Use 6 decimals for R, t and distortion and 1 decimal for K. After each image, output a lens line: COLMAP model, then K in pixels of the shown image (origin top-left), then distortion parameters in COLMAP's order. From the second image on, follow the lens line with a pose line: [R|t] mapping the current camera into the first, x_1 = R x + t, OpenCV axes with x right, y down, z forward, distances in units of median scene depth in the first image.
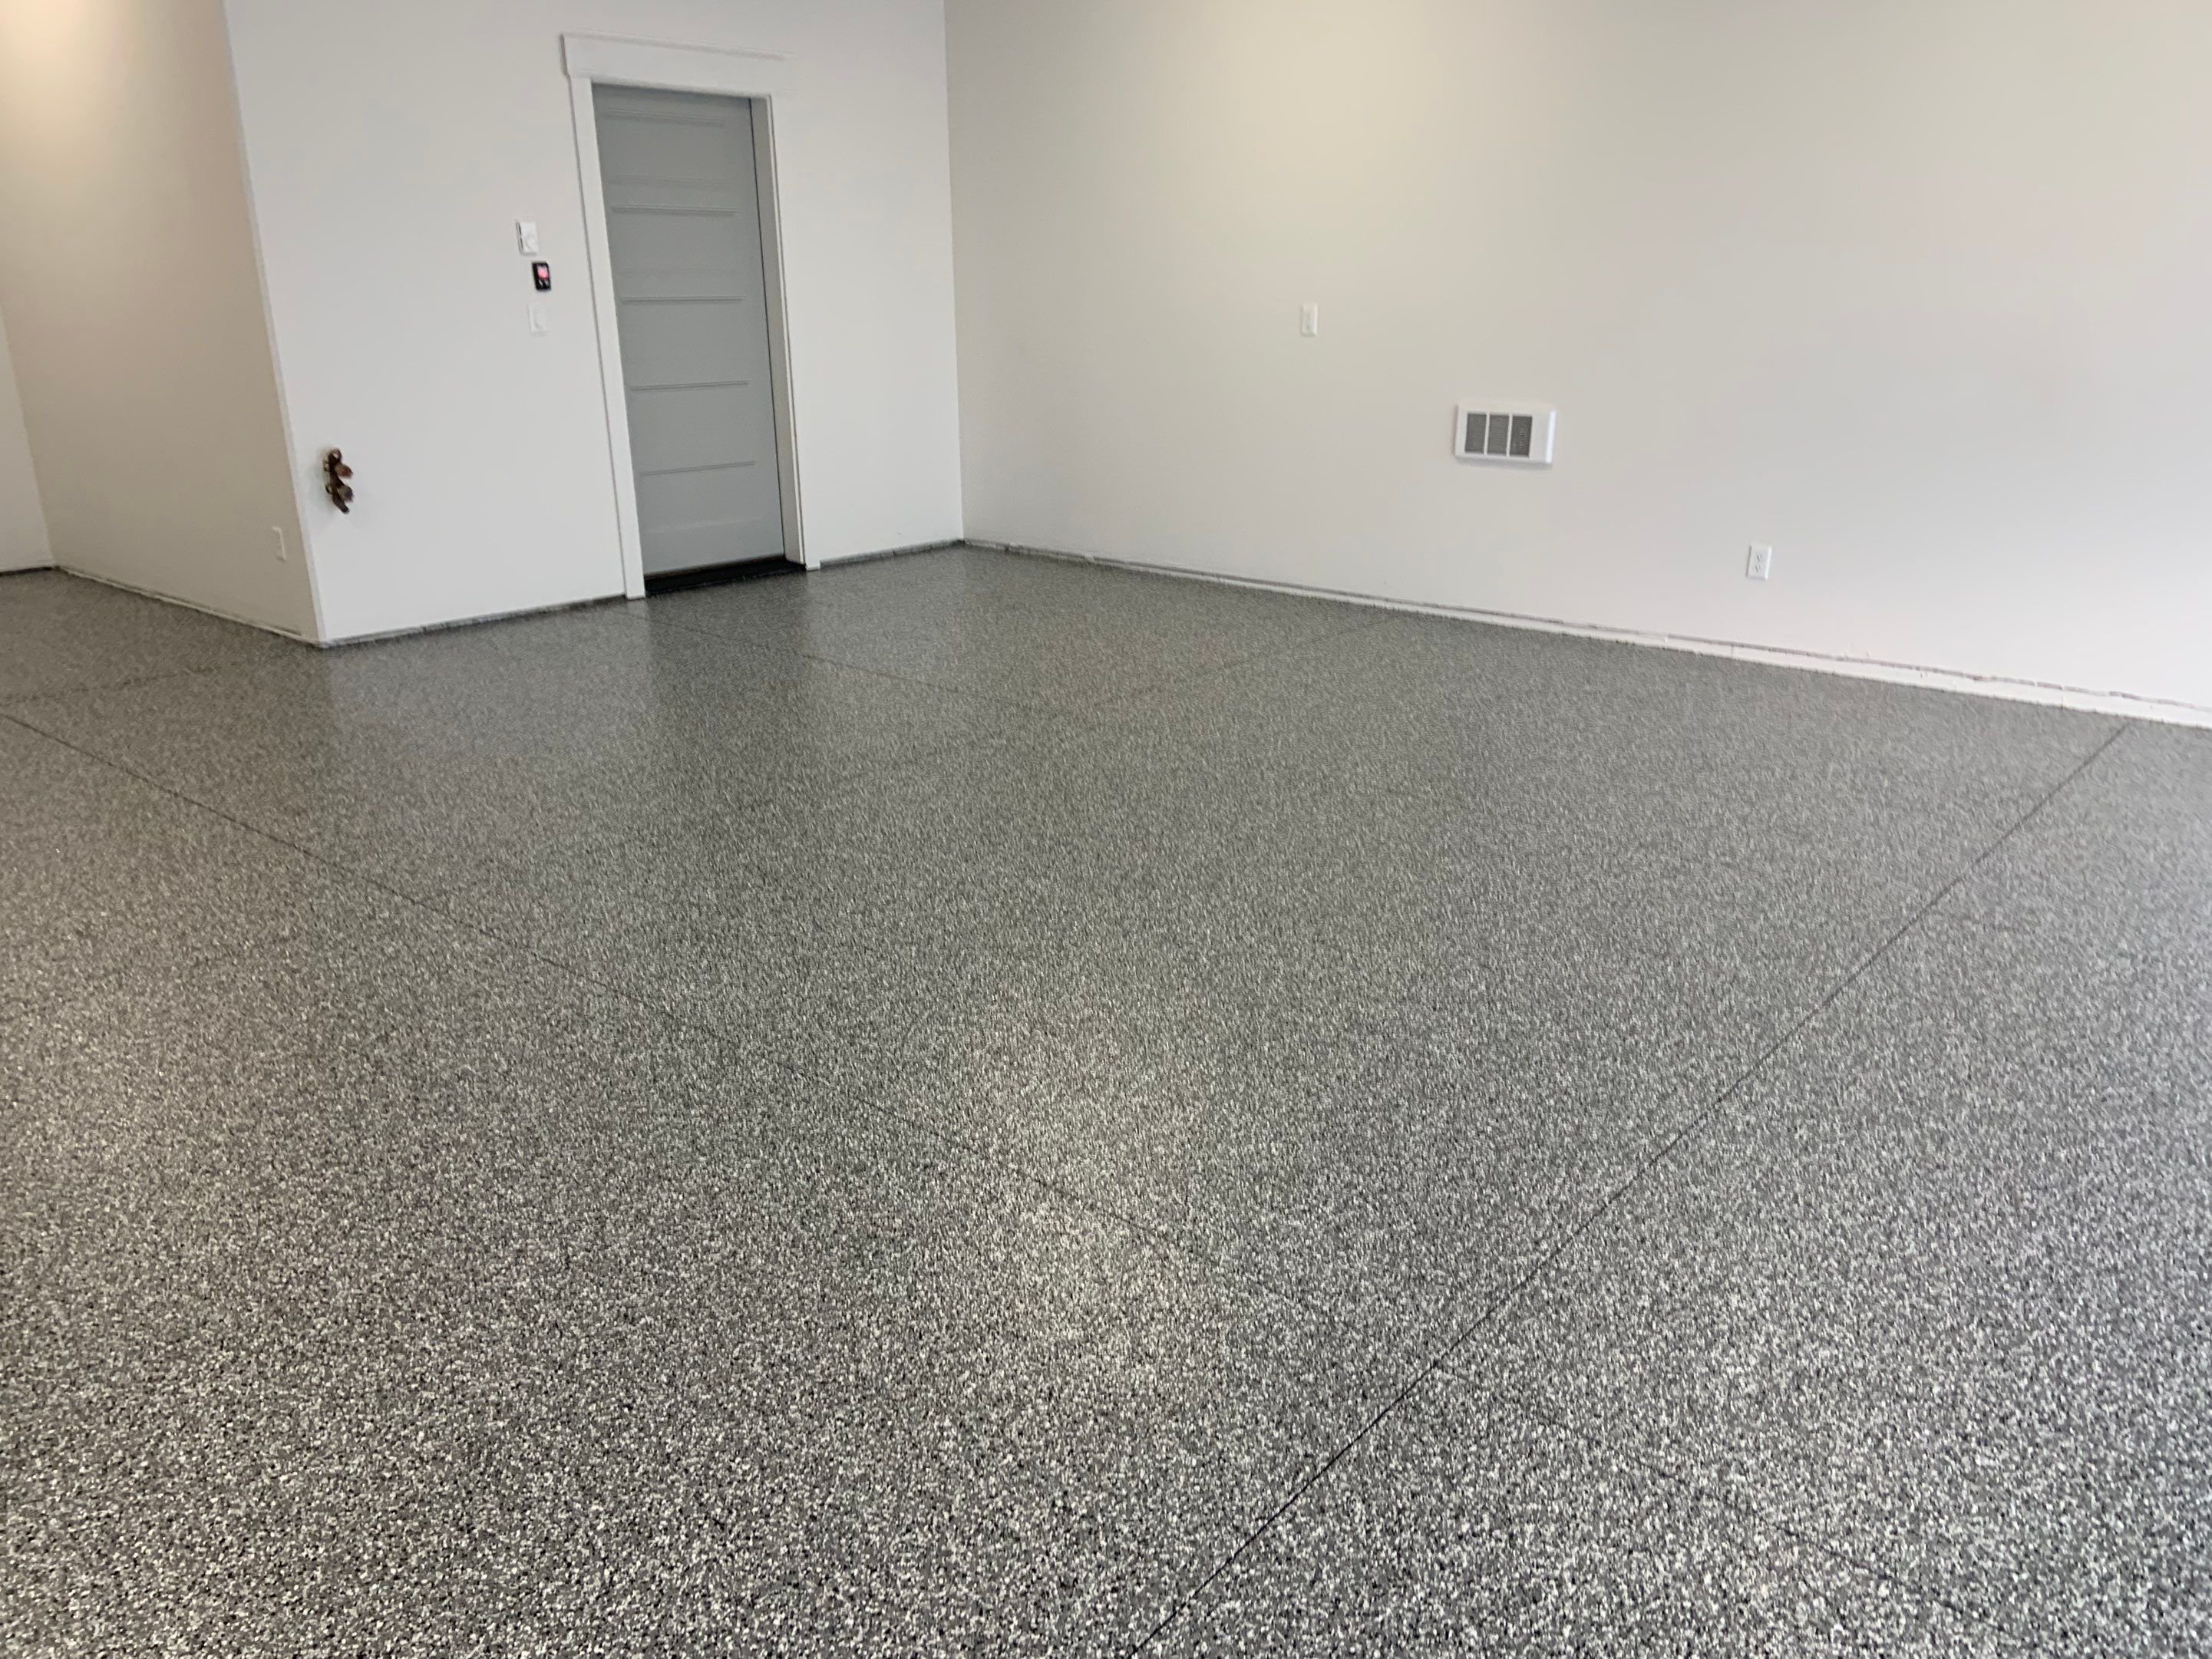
lens RADIAL K [[1654.4, 0, 1122.9], [0, 1654.4, 852.3], [0, 0, 1]] dist [0.126215, -0.158051]
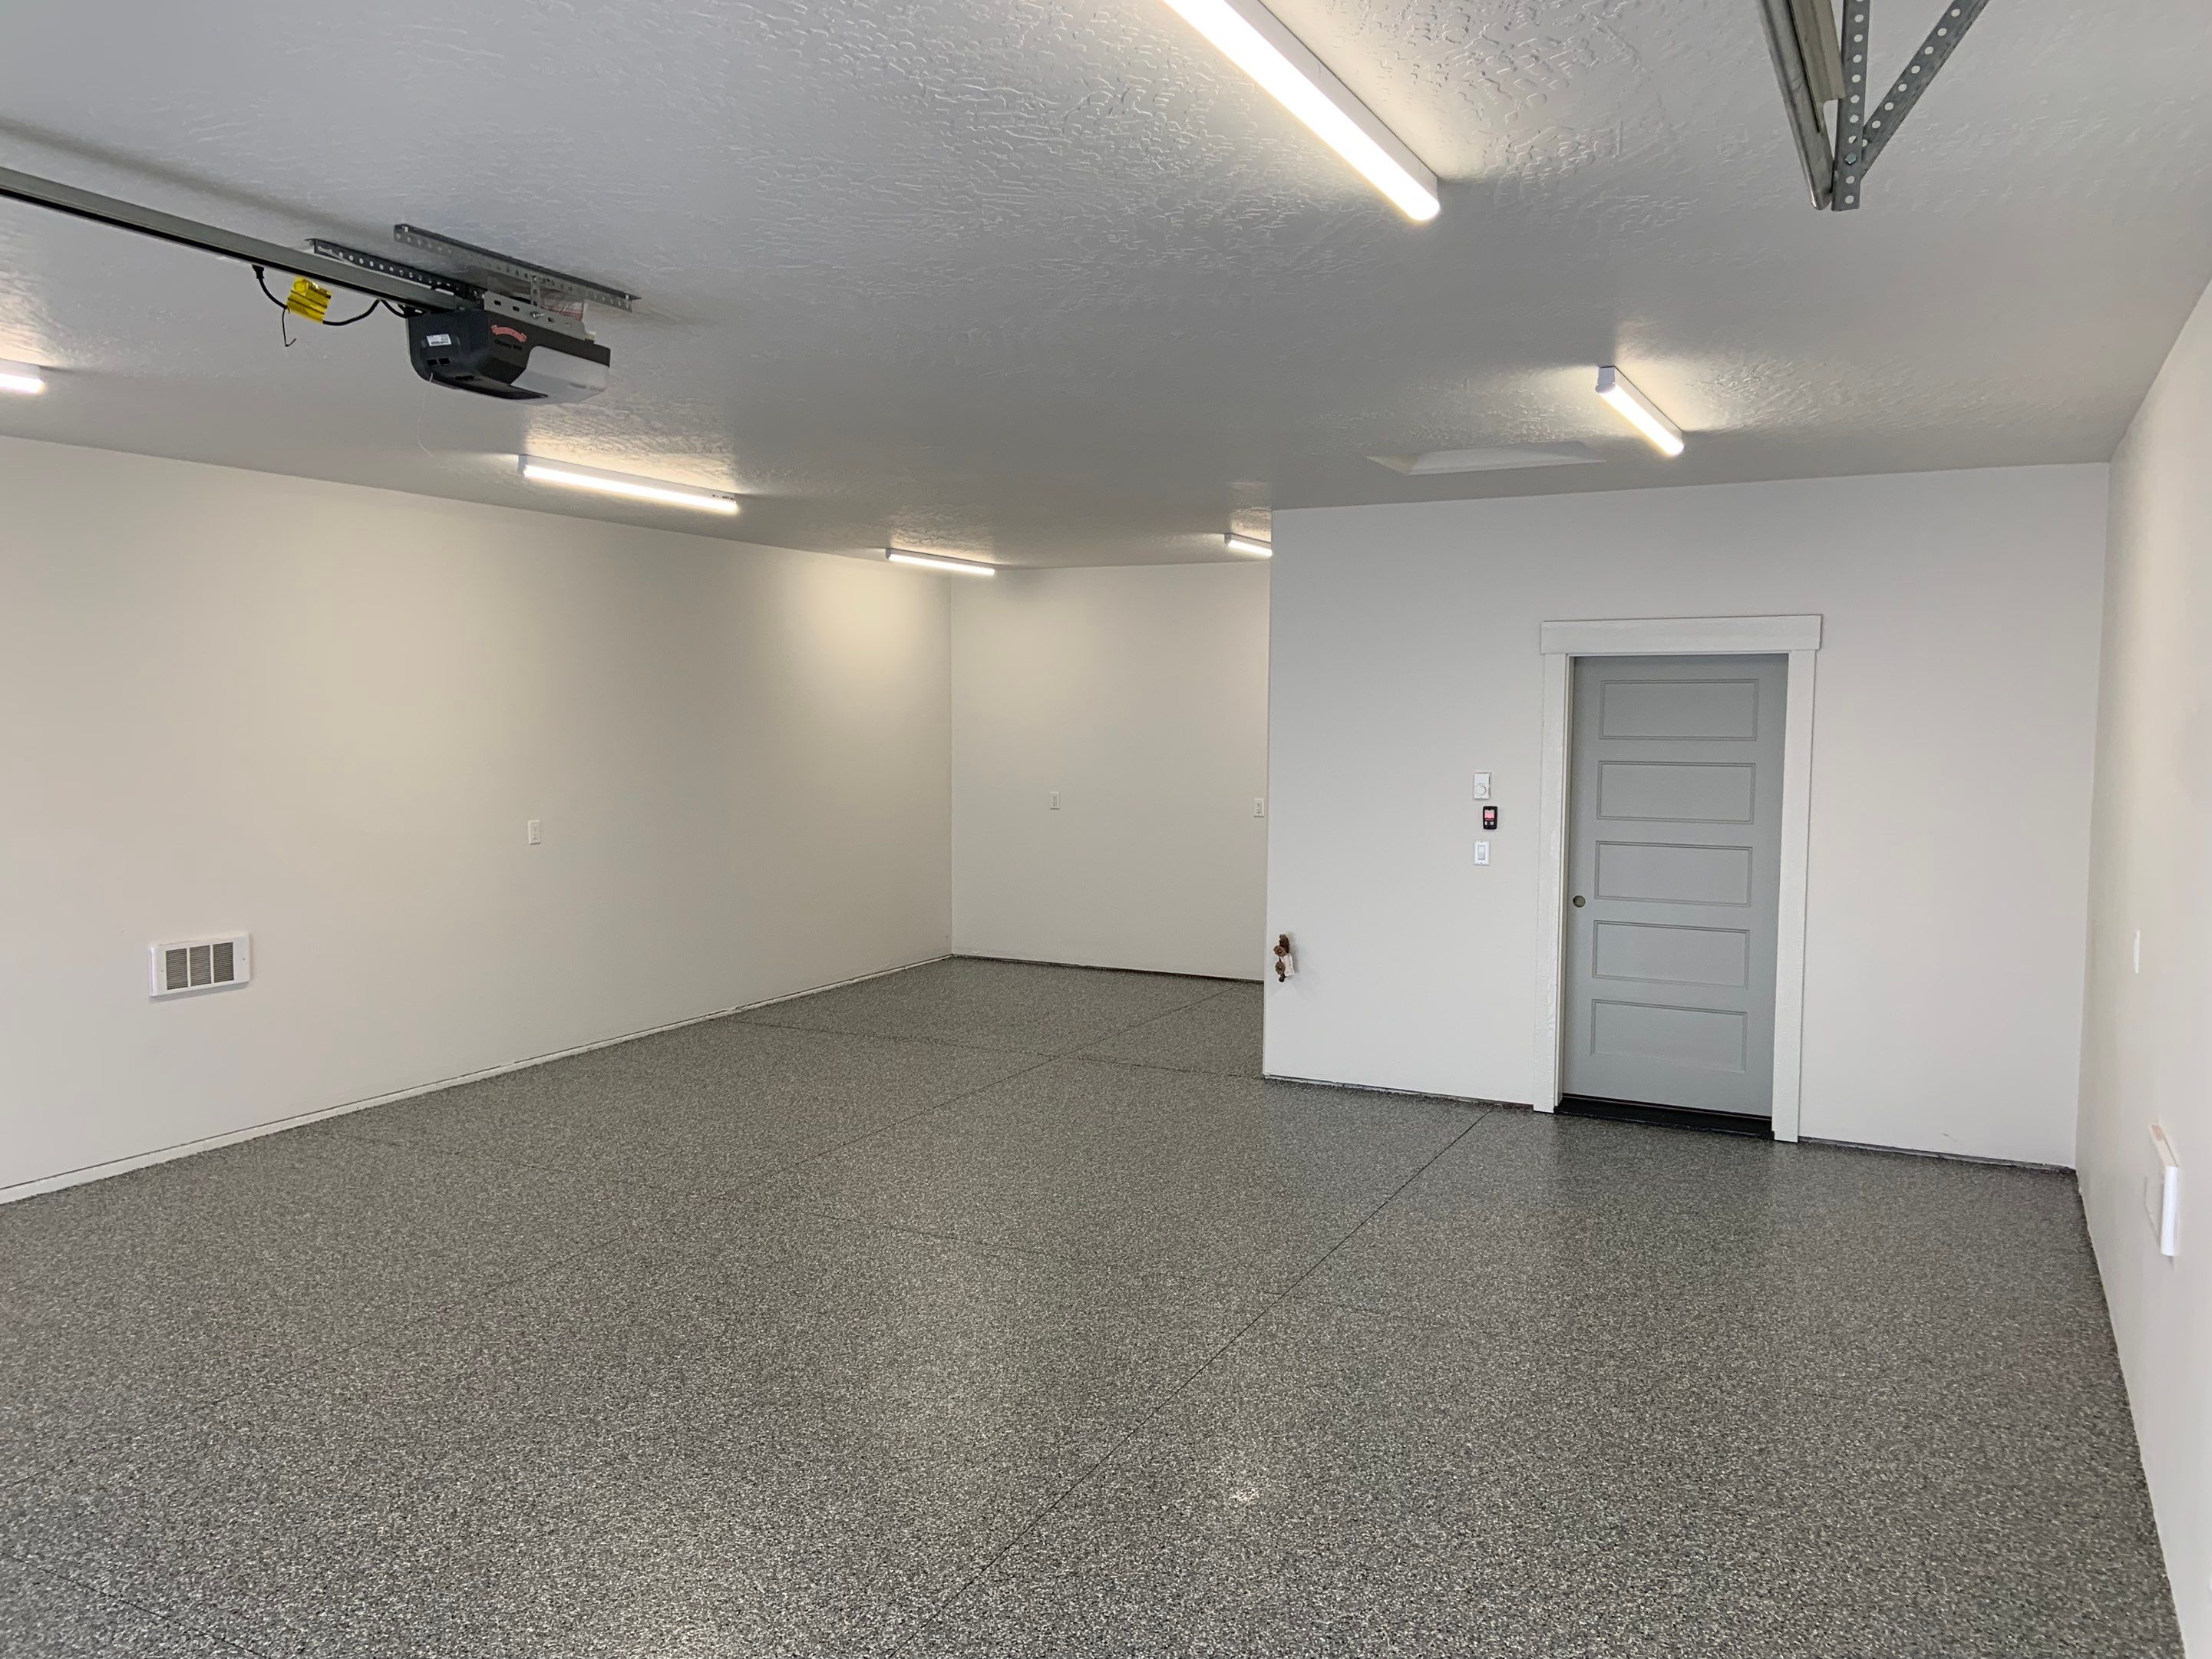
lens RADIAL K [[1654.4, 0, 1112.0], [0, 1654.4, 830.5], [0, 0, 1]] dist [0.126215, -0.158051]
pose [[0.226844, 0.073632, -0.971144, 0.697930], [-0.331010, 0.943610, -0.005775, -0.245062], [0.915955, 0.322768, 0.238425, 0.507526]]
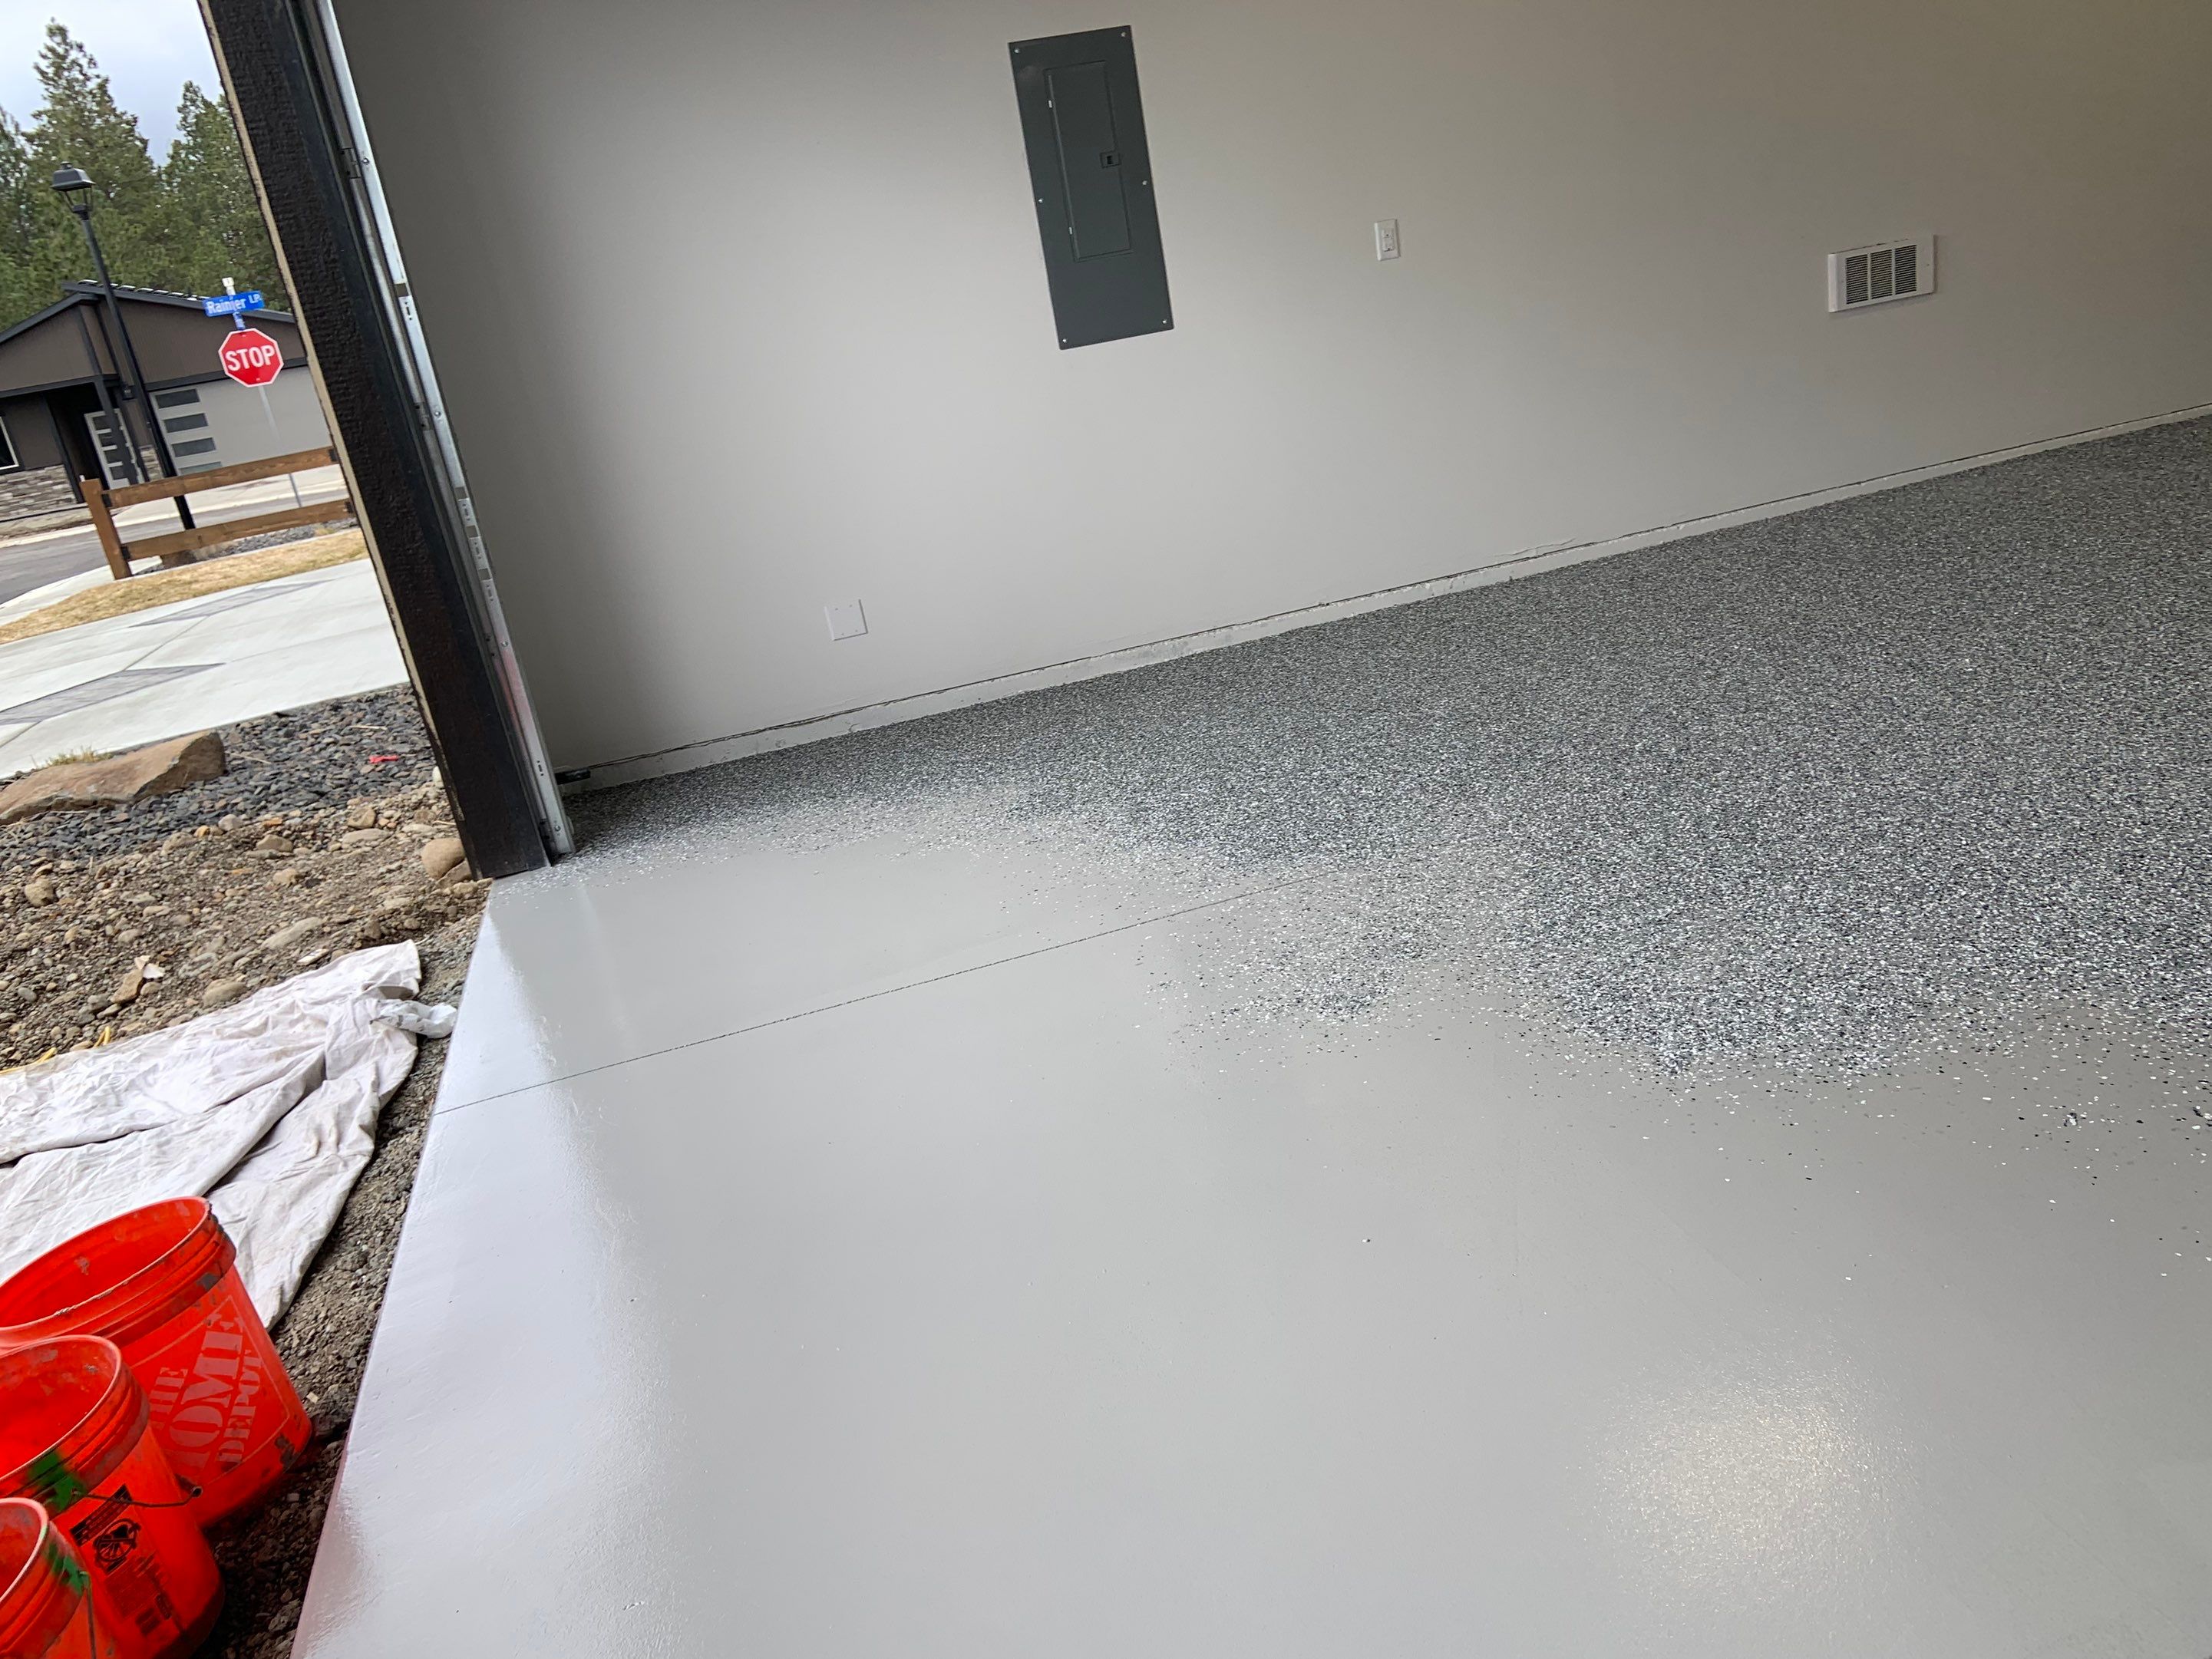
lens RADIAL K [[1654.4, 0, 1114.8], [0, 1654.4, 862.4], [0, 0, 1]] dist [0.126215, -0.158051]
pose [[-0.564338, 0.359185, -0.743309, 0.598757], [-0.116063, 0.856925, 0.502204, -0.129260], [0.817344, 0.369684, -0.441908, 0.454265]]
